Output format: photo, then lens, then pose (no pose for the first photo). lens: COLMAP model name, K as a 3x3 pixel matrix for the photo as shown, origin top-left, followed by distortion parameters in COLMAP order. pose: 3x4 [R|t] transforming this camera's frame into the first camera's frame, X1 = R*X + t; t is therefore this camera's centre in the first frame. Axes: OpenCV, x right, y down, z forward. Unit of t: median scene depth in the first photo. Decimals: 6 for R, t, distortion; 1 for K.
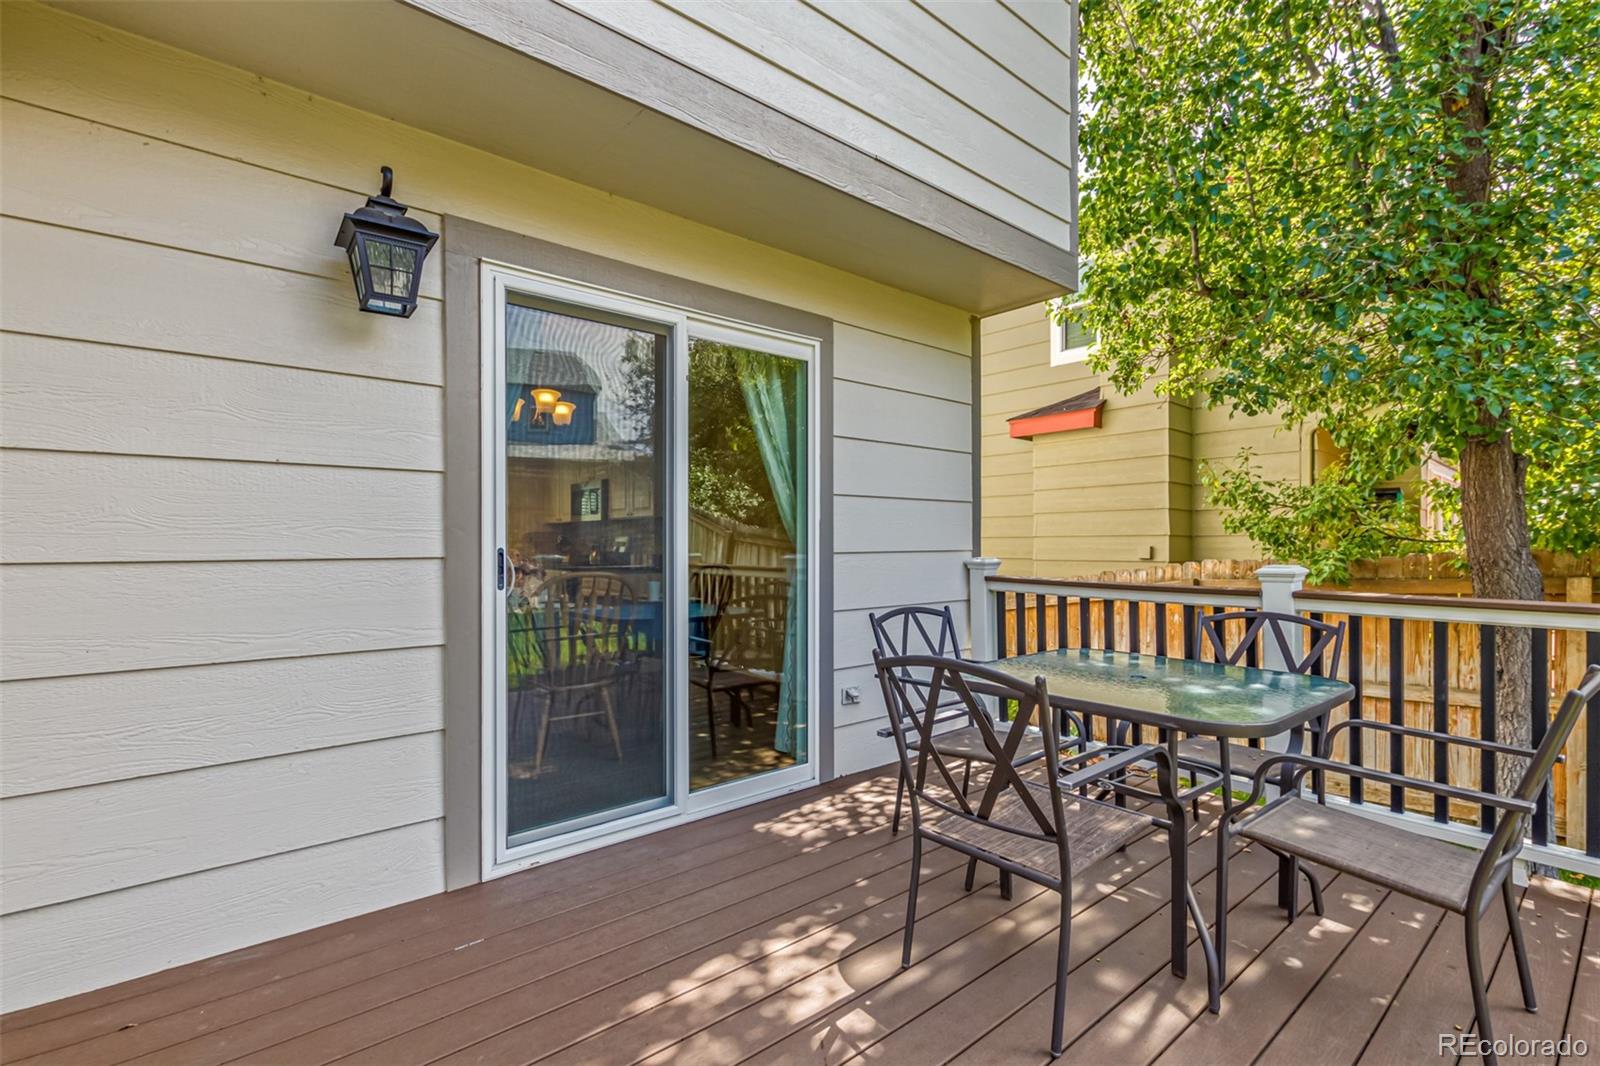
lens RADIAL K [[727.9, 0, 793.8], [0, 727.9, 538.6], [0, 0, 1]] dist [0.011352, -0.002506]
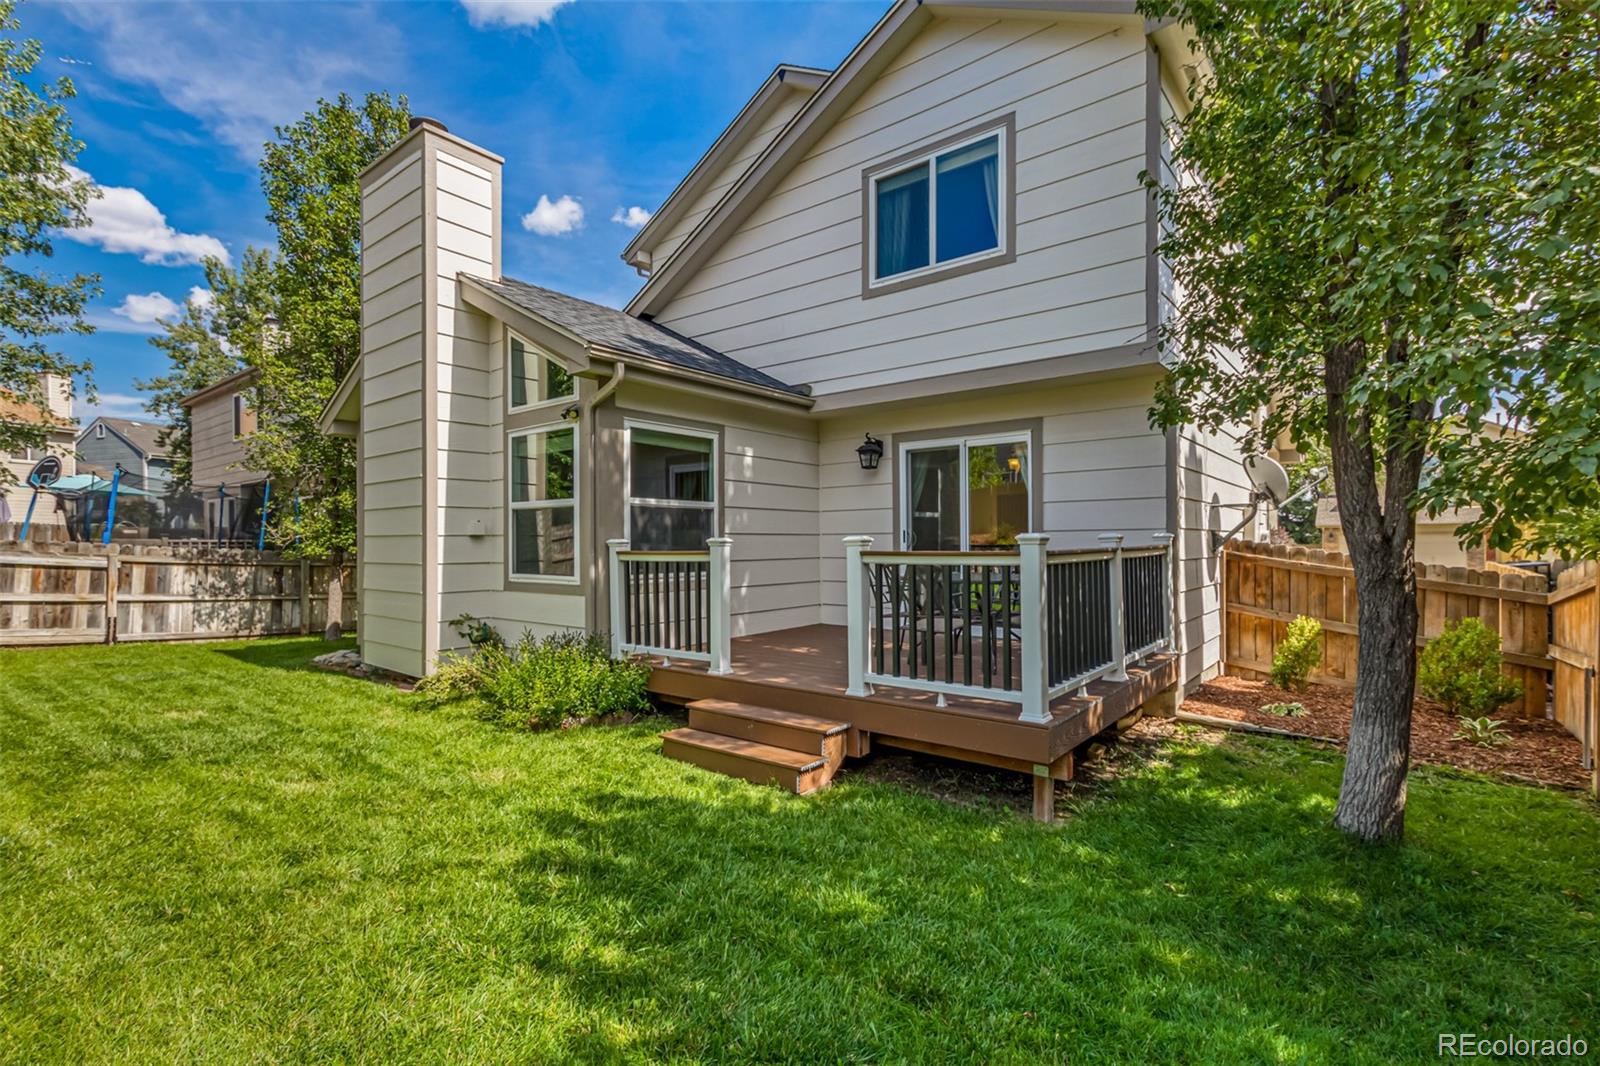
lens RADIAL K [[727.9, 0, 798.5], [0, 727.9, 538.9], [0, 0, 1]] dist [0.011352, -0.002506]
pose [[0.192555, -0.006538, -0.981264, 2.570497], [0.009824, 0.999941, -0.004734, 0.056847], [0.981237, -0.008729, 0.192608, -0.089814]]
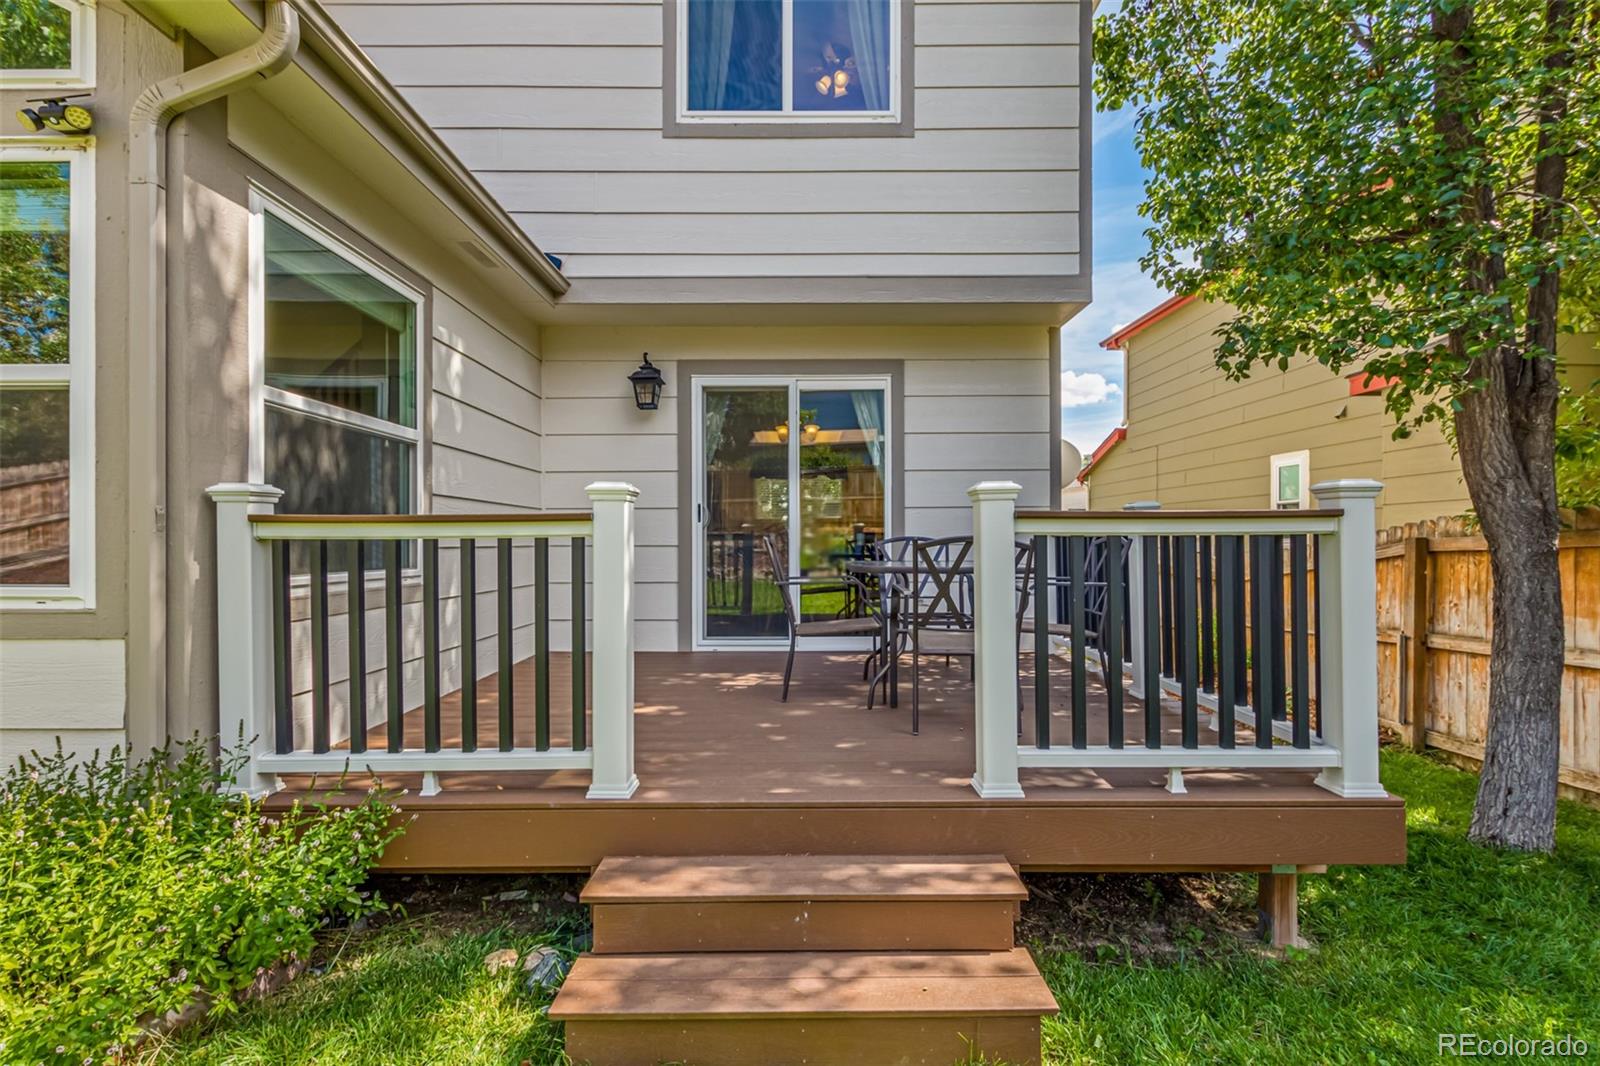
lens RADIAL K [[727.9, 0, 794.1], [0, 727.9, 539.8], [0, 0, 1]] dist [0.011352, -0.002506]
pose [[0.759973, -0.004058, -0.649942, 1.198705], [0.005246, 0.999986, -0.000109, 0.116255], [0.649933, -0.003326, 0.759984, -0.473948]]
